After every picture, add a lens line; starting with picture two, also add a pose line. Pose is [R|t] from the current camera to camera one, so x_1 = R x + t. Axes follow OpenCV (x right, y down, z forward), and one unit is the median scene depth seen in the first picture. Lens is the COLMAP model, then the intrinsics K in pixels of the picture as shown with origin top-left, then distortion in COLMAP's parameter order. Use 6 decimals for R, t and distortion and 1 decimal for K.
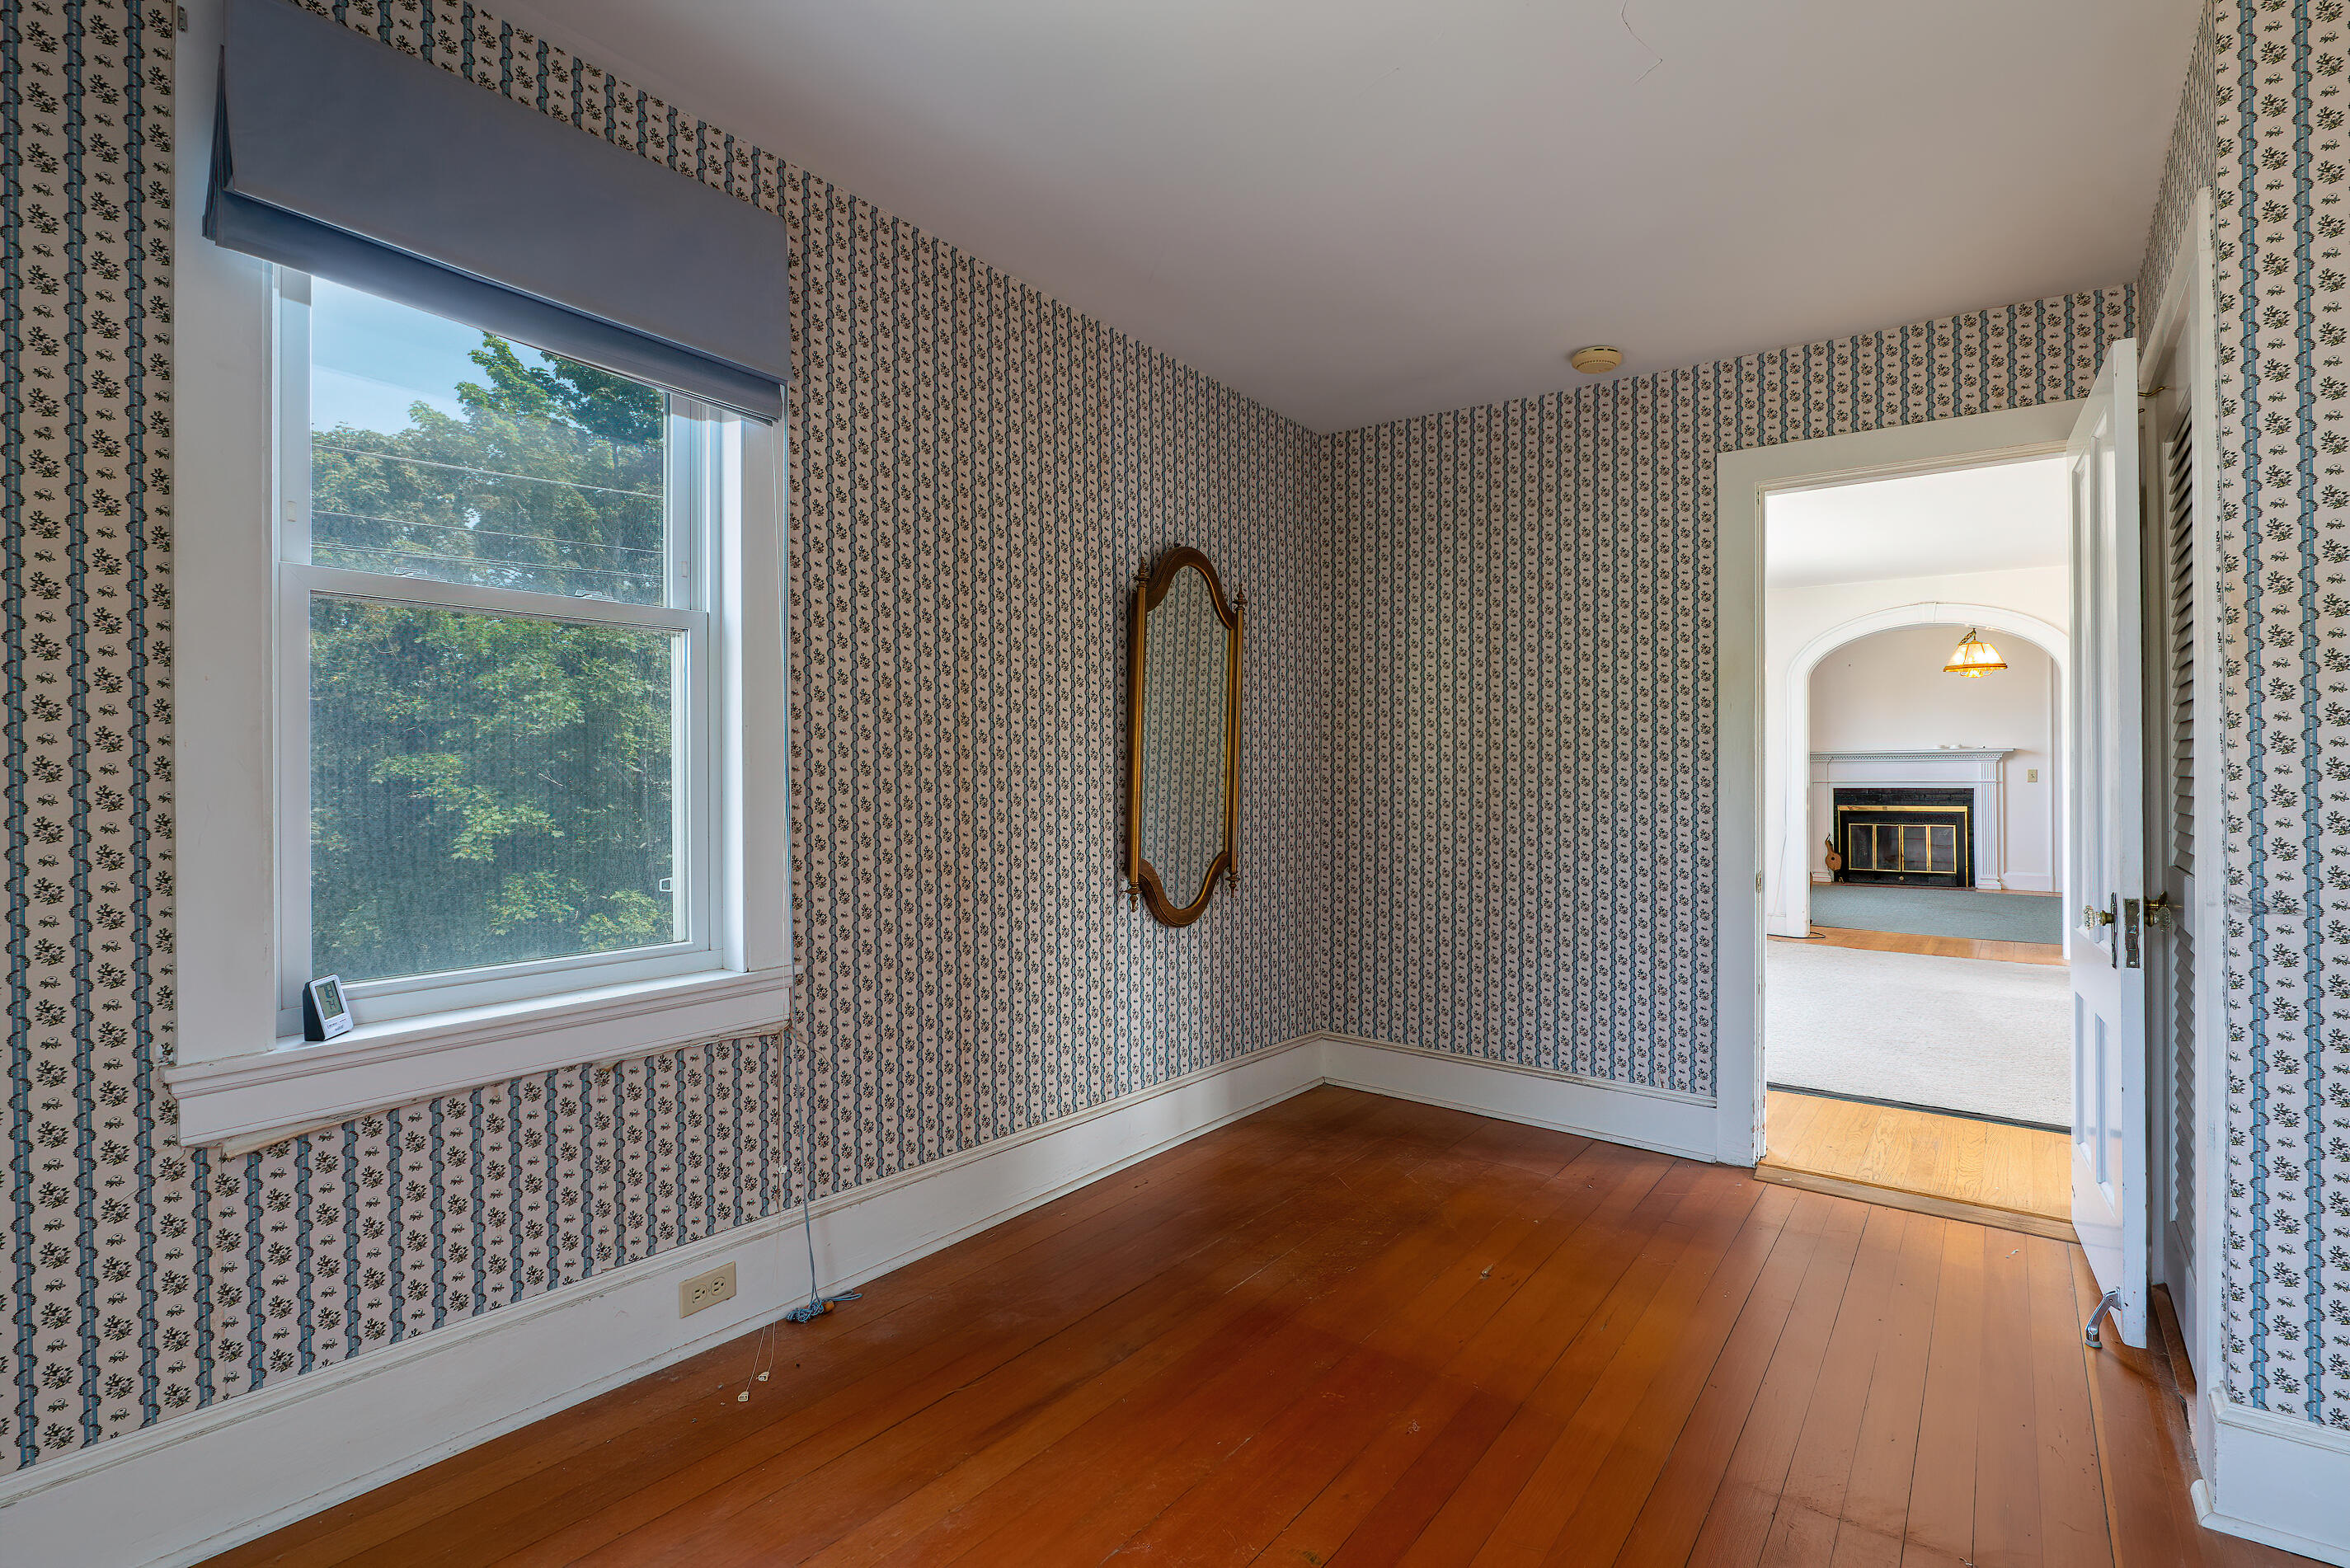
lens RADIAL K [[1115.6, 0, 1175.0], [0, 1115.6, 784.0], [0, 0, 1]] dist [-0.004011, 0.000677]
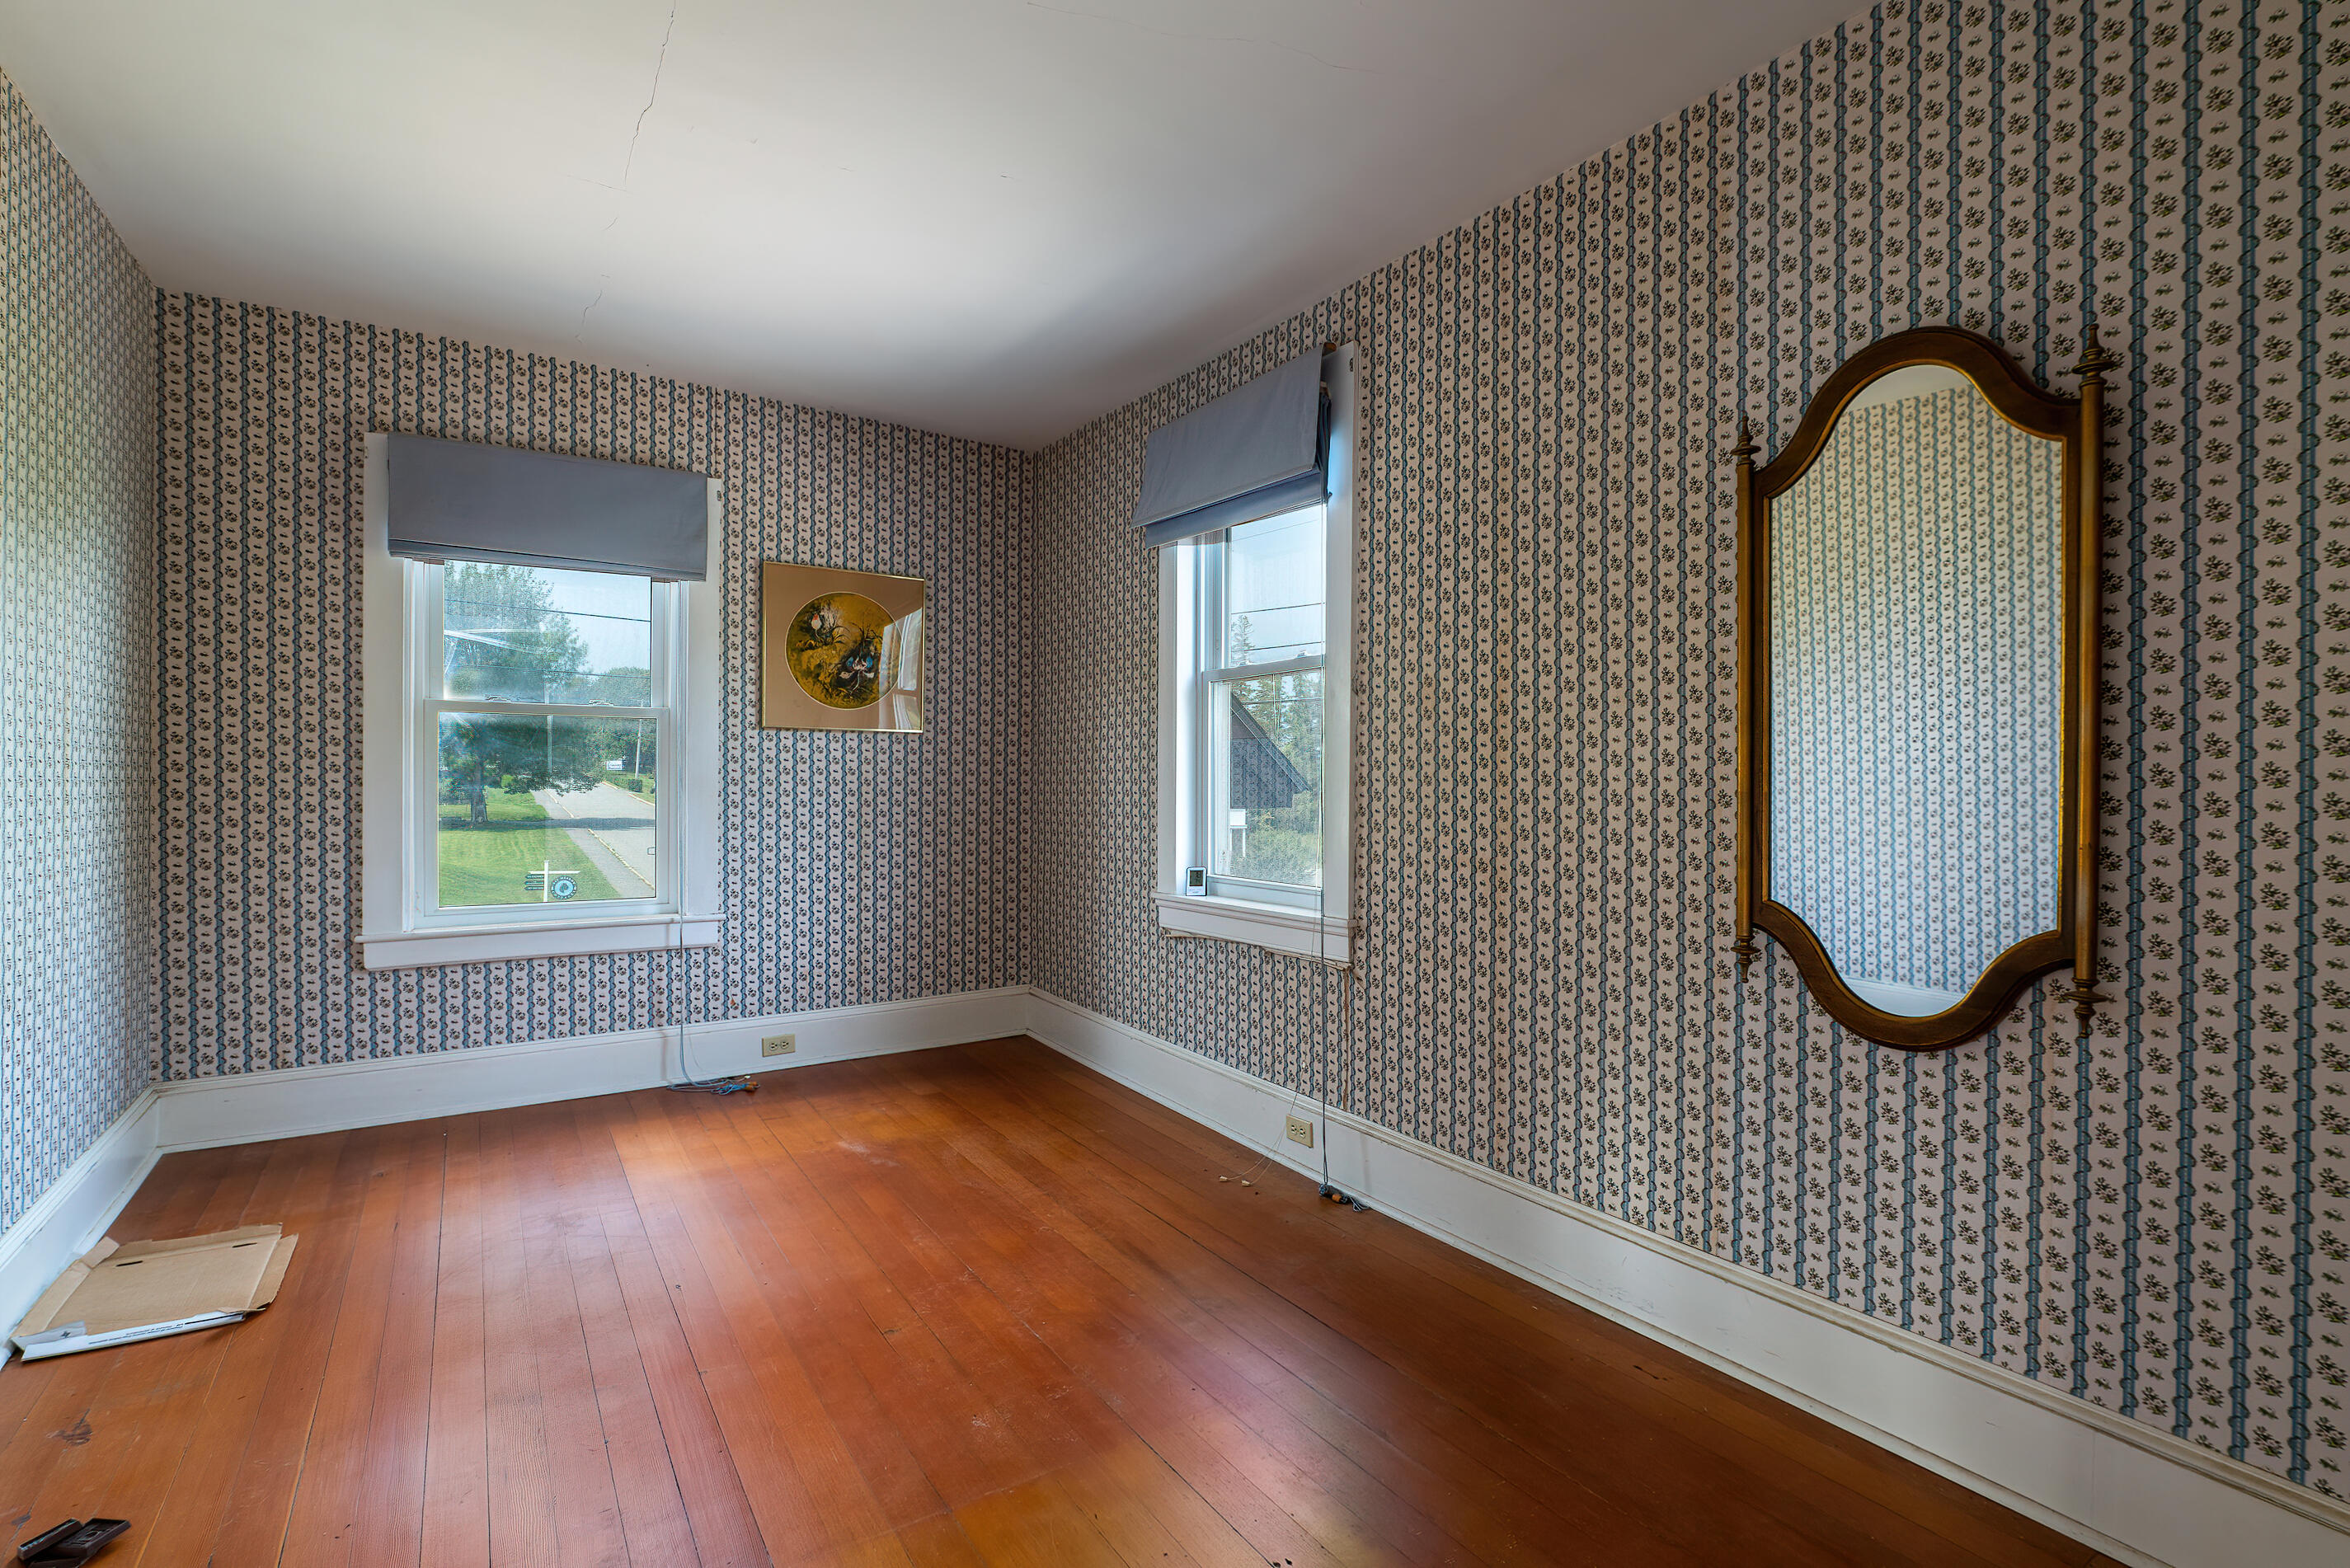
lens RADIAL K [[1115.6, 0, 1175.0], [0, 1115.6, 784.0], [0, 0, 1]] dist [-0.004011, 0.000677]
pose [[-0.343119, 0.007542, -0.939262, 0.783744], [-0.005635, 0.999933, 0.010088, -0.002803], [0.939275, 0.008754, -0.343053, 1.074771]]
